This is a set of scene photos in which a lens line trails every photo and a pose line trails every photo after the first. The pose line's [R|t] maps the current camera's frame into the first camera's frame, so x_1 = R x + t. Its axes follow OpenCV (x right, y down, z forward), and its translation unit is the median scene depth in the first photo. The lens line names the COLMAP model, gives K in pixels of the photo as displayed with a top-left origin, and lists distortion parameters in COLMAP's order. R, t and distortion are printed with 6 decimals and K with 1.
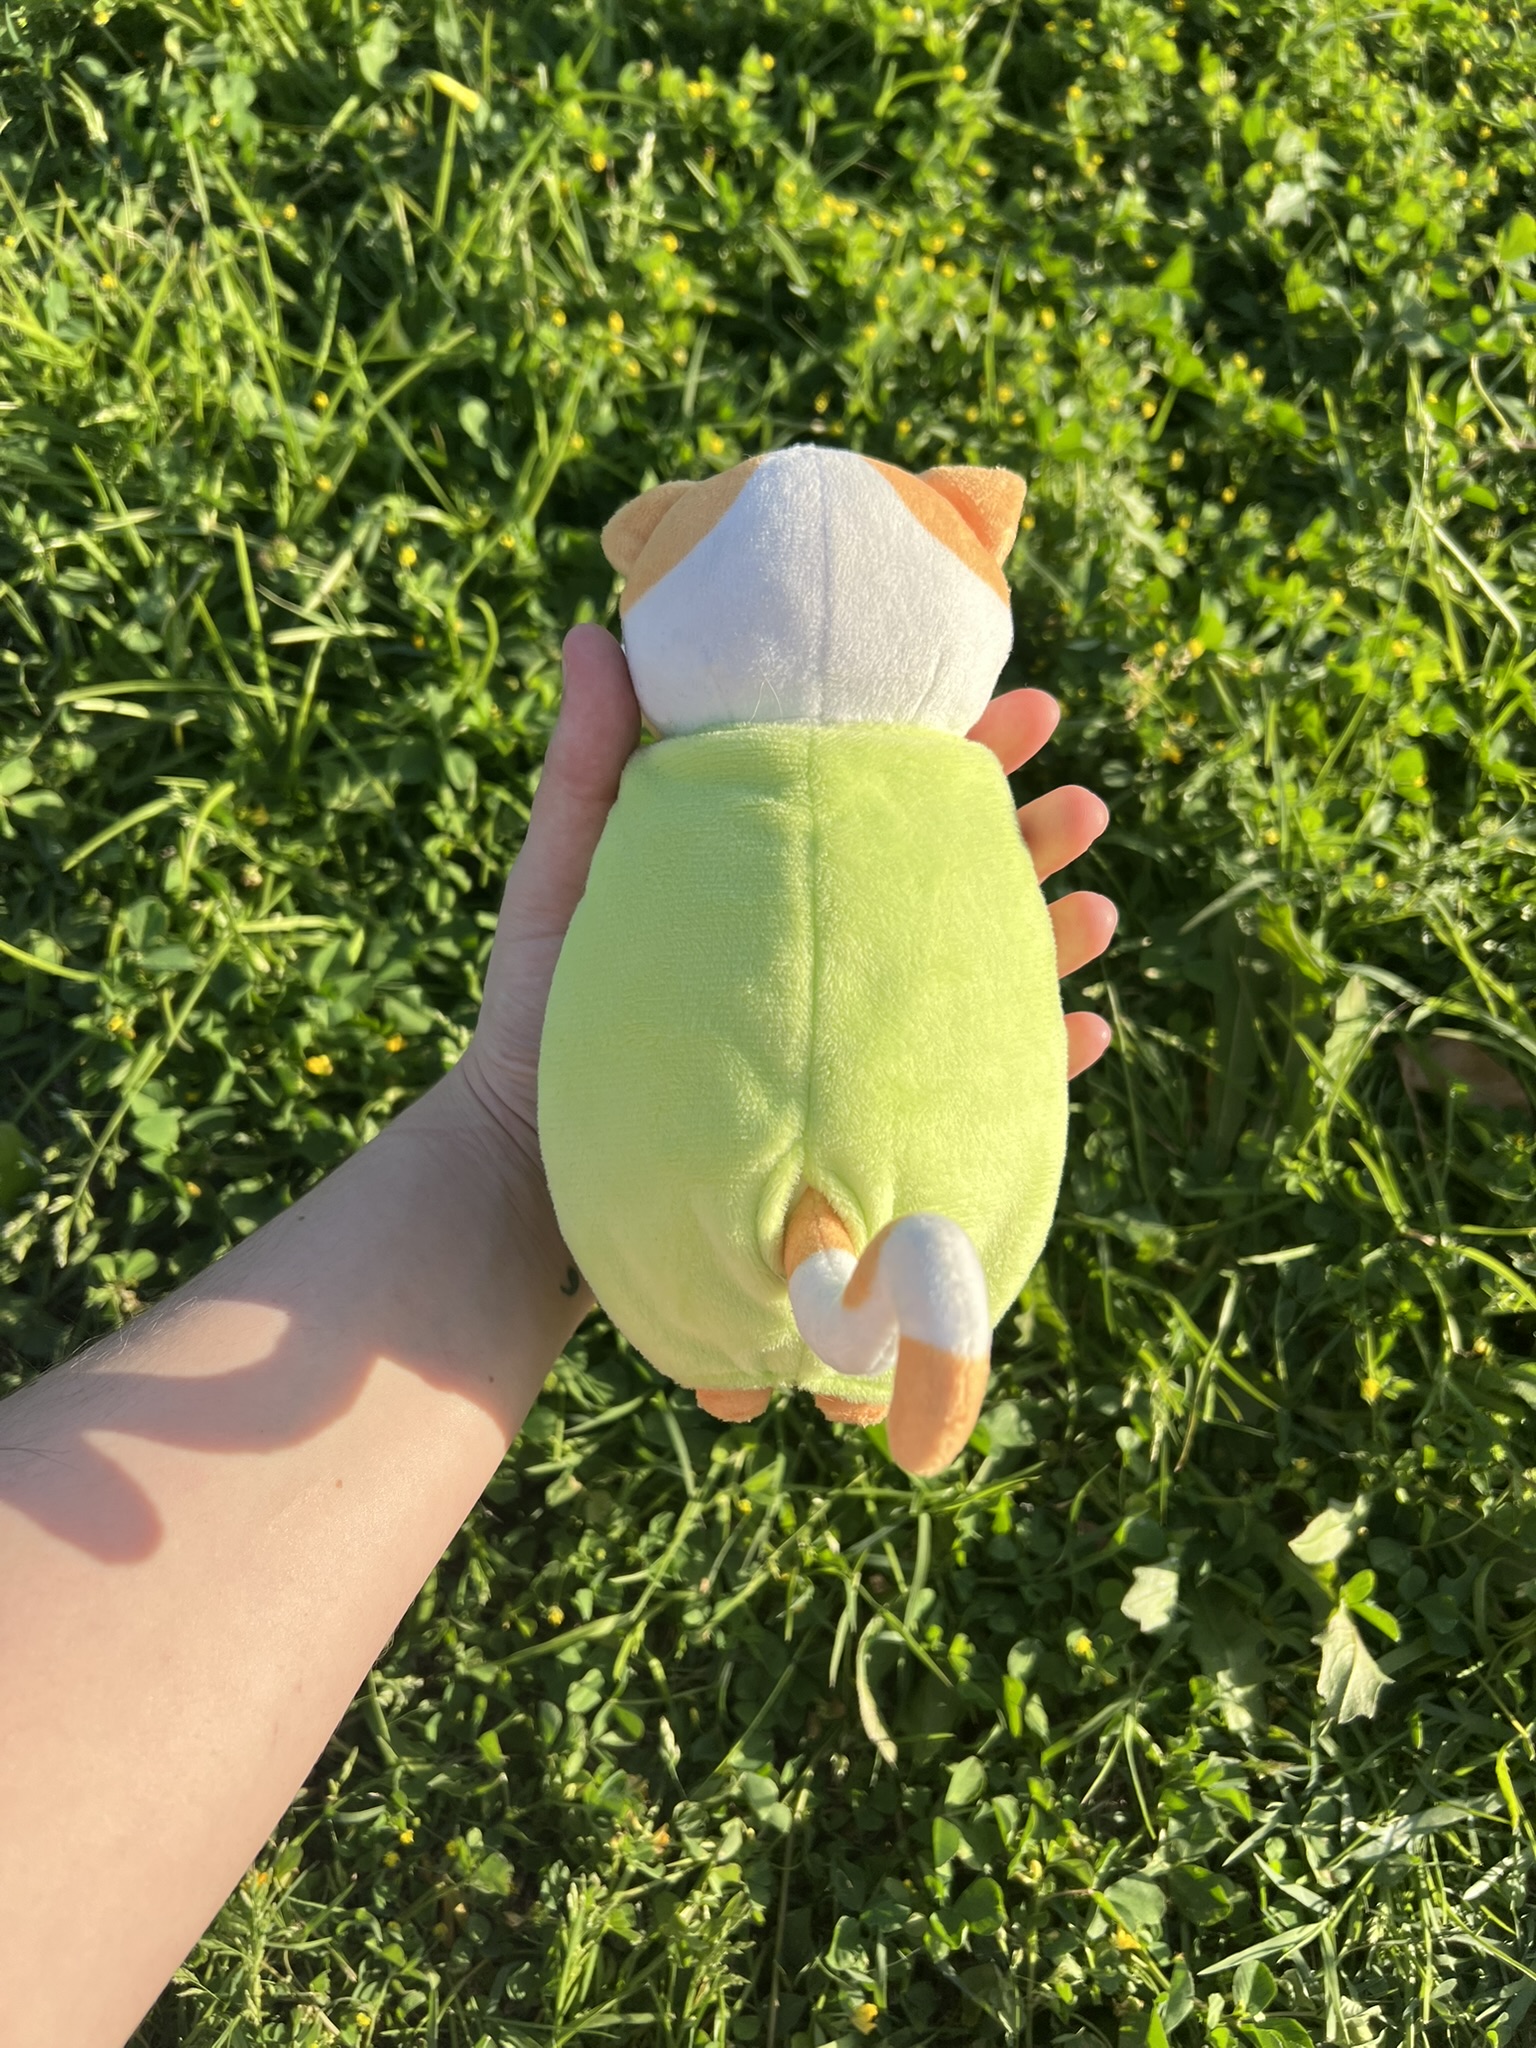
lens RADIAL K [[1608.6, 0, 784.6], [0, 1608.6, 1023.3], [0, 0, 1]] dist [-0.003982, -0.009065]
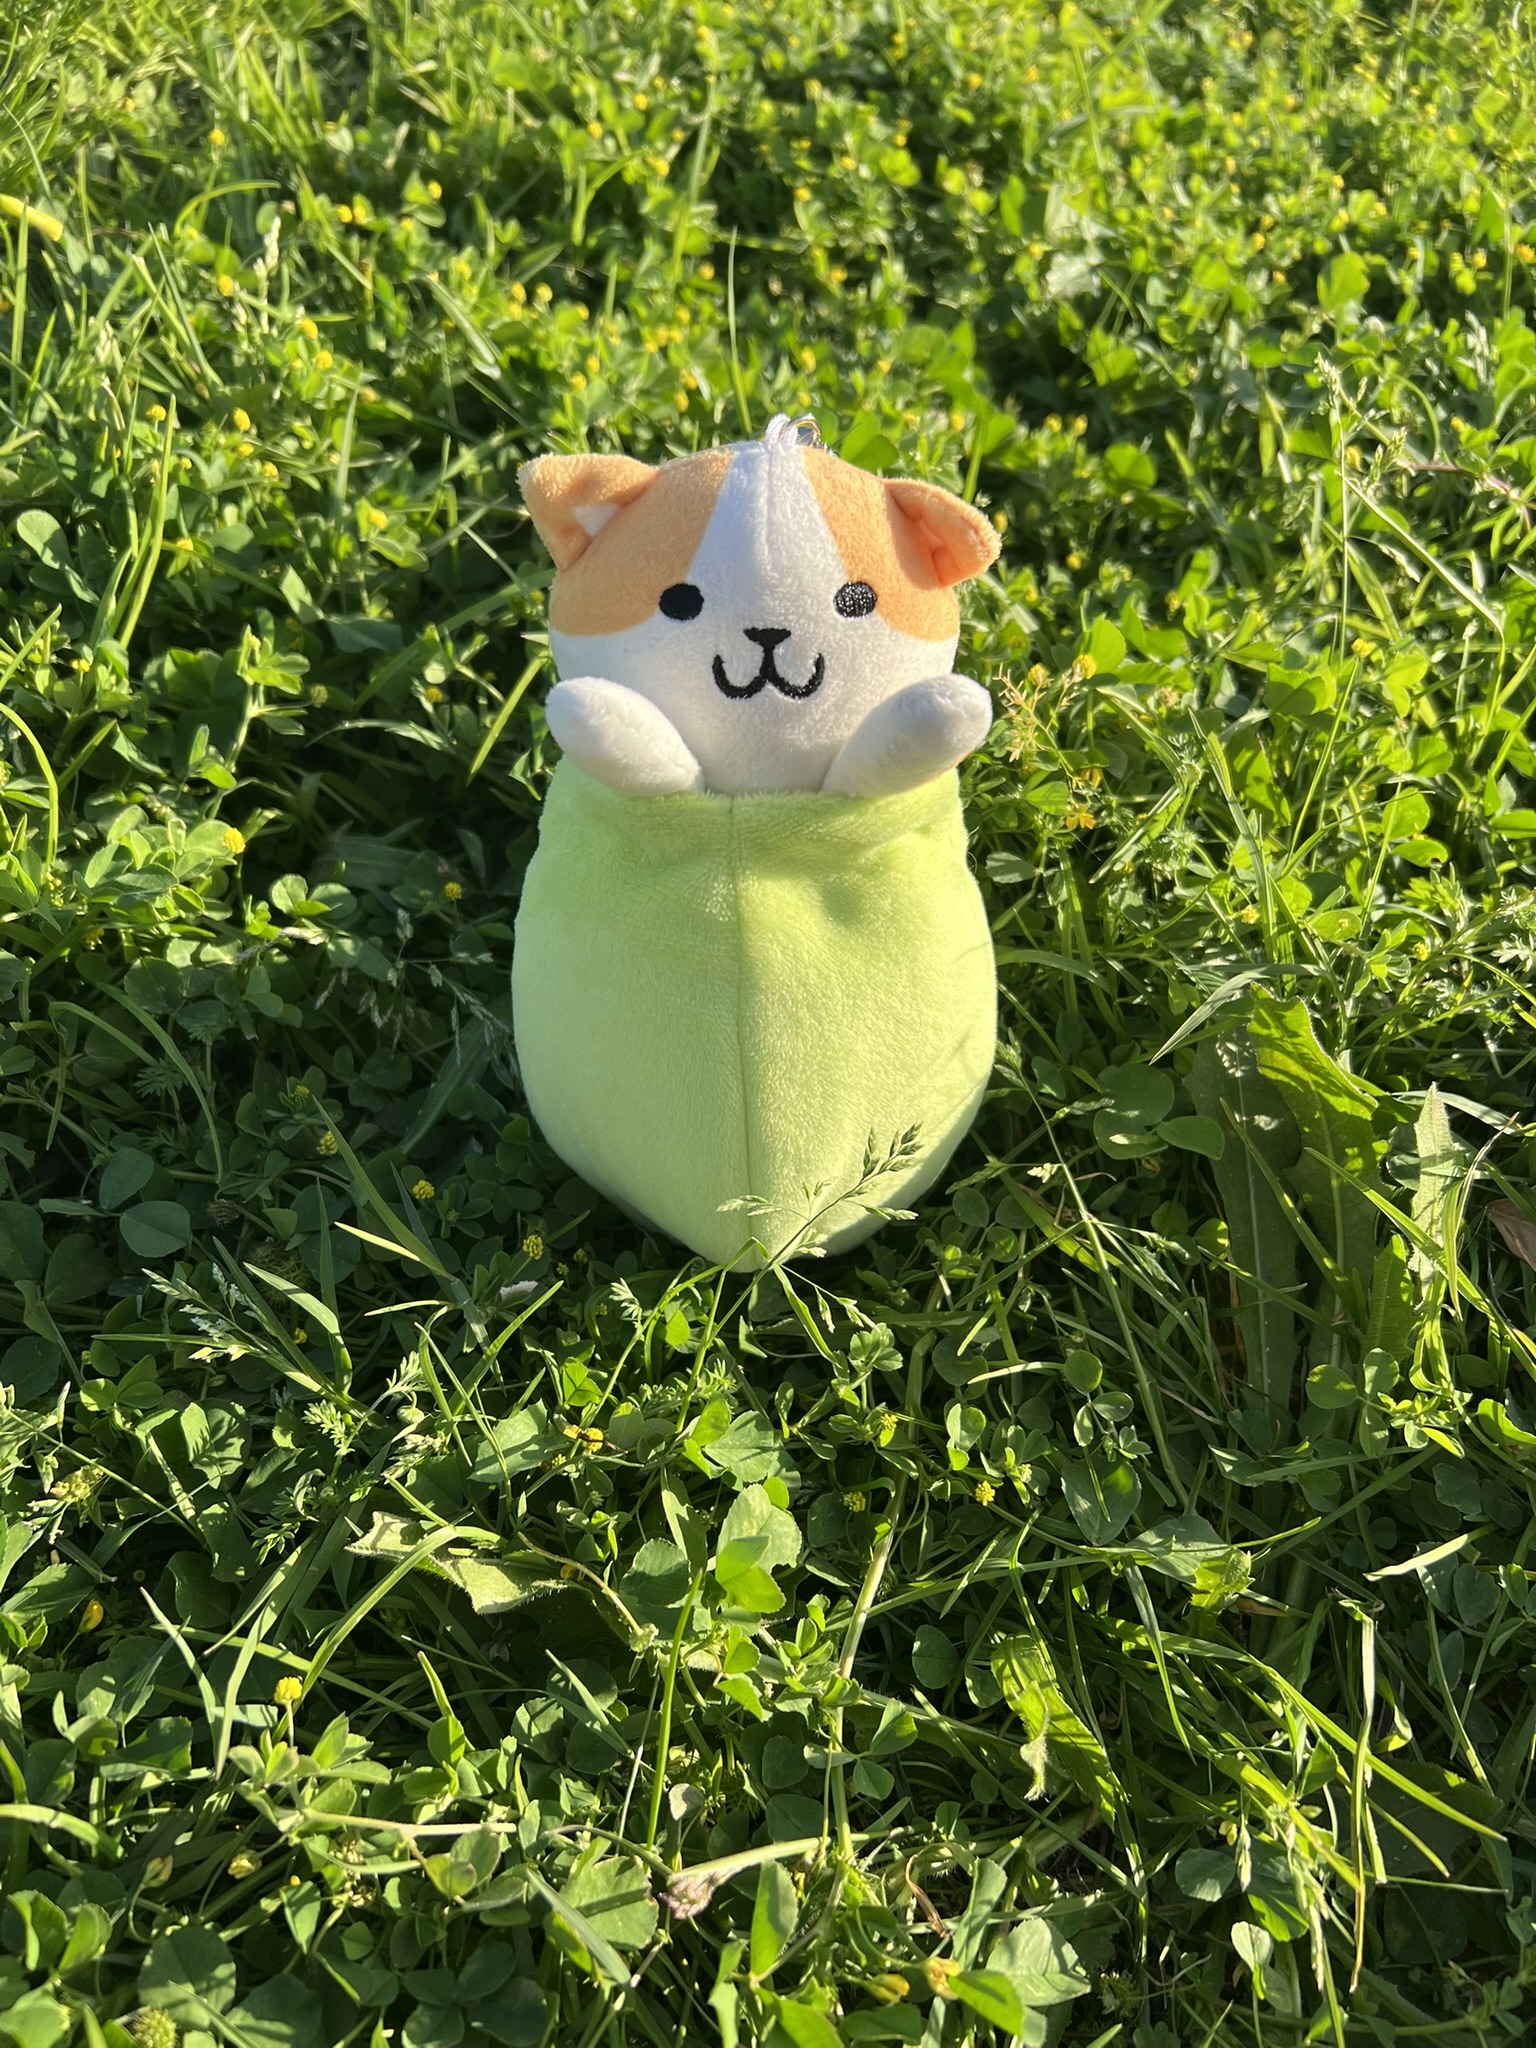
lens RADIAL K [[1573.9, 0, 801.9], [0, 1573.9, 1023.7], [0, 0, 1]] dist [0.028118, -0.004988]
pose [[0.985043, -0.127530, 0.115872, 0.031631], [0.154090, 0.952925, -0.261132, 0.067561], [-0.077116, 0.275081, 0.958323, 0.364924]]
